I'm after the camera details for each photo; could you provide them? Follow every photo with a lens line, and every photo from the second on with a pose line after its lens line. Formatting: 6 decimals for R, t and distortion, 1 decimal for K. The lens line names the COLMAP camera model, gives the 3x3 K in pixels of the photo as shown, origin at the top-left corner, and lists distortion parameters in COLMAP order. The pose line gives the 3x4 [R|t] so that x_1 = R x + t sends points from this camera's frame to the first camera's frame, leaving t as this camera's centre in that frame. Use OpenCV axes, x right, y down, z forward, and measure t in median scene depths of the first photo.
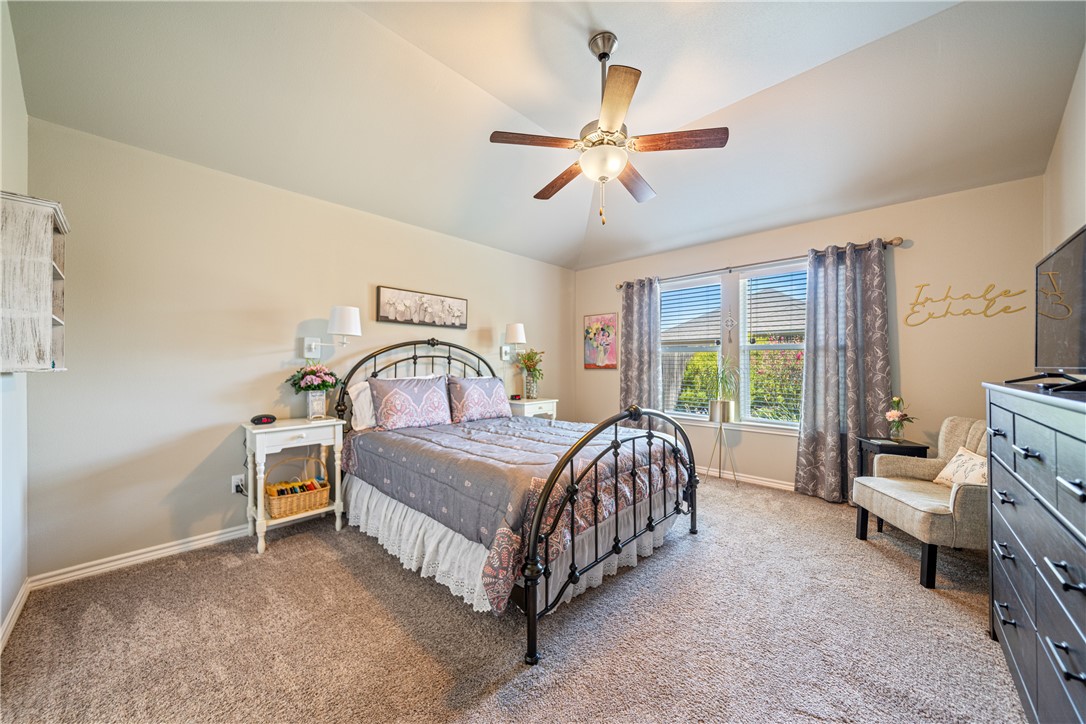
lens RADIAL K [[404.8, 0, 534.0], [0, 404.8, 359.9], [0, 0, 1]] dist [-0.002518, -0.000266]
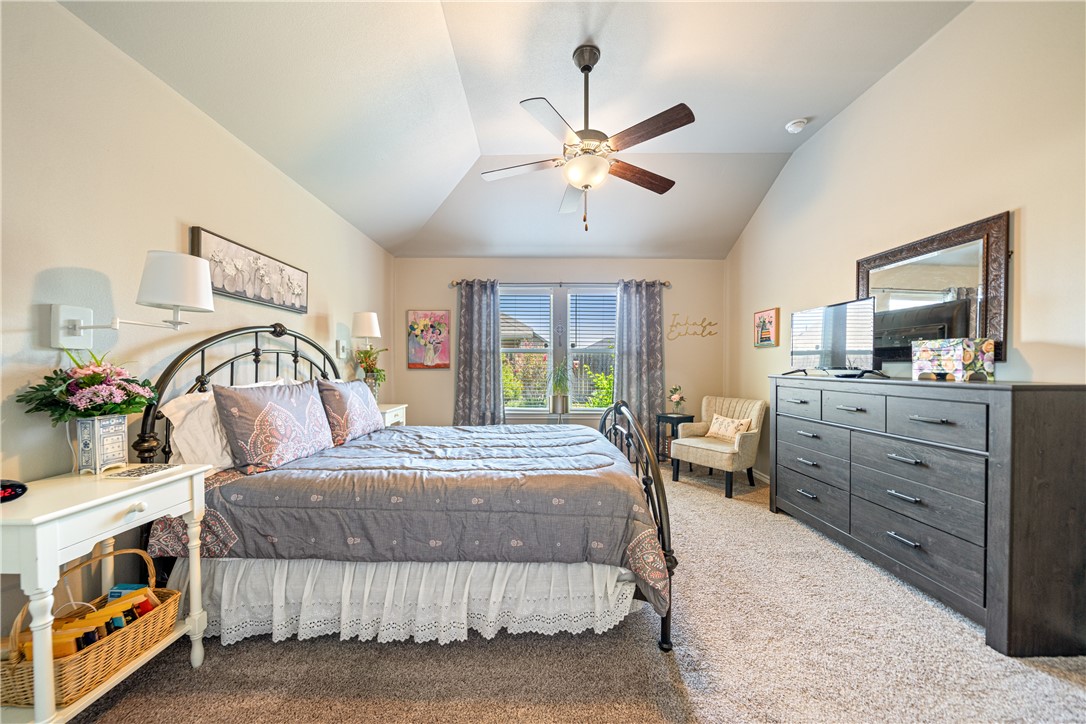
lens RADIAL K [[404.8, 0, 539.5], [0, 404.8, 366.8], [0, 0, 1]] dist [-0.002518, -0.000266]
pose [[0.693759, -0.001881, 0.720205, -0.493477], [-0.010690, 0.999860, 0.012909, 0.004291], [-0.720128, -0.016655, 0.693641, 0.261433]]
